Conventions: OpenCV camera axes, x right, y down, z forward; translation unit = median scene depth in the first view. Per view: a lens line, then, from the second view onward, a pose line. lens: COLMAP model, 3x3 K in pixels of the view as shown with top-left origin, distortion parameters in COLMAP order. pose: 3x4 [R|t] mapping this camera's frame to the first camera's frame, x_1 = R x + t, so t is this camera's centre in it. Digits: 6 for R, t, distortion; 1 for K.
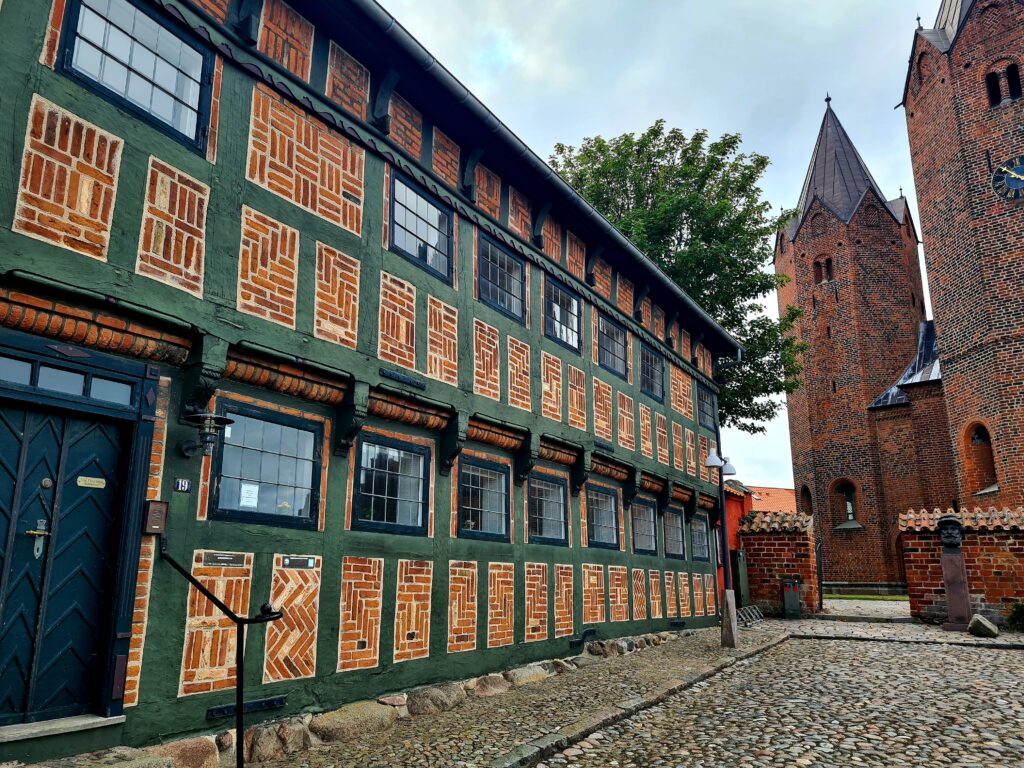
lens RADIAL K [[779.5, 0, 508.3], [0, 779.5, 396.6], [0, 0, 1]] dist [0.077255, -0.064547]
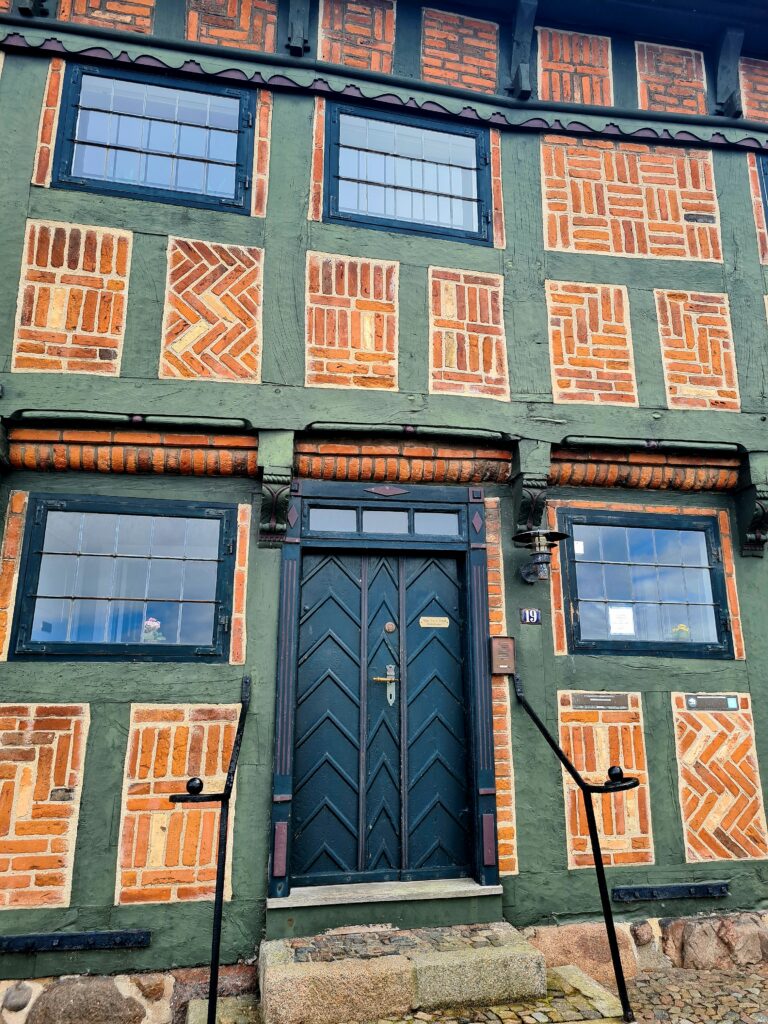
lens RADIAL K [[779.5, 0, 384.0], [0, 779.5, 512.0], [0, 0, 1]] dist [0.077255, -0.064547]
pose [[0.678168, -0.186424, -0.710869, 0.101456], [0.180628, 0.979901, -0.084658, 0.041001], [0.712363, -0.070991, 0.698211, 0.273655]]
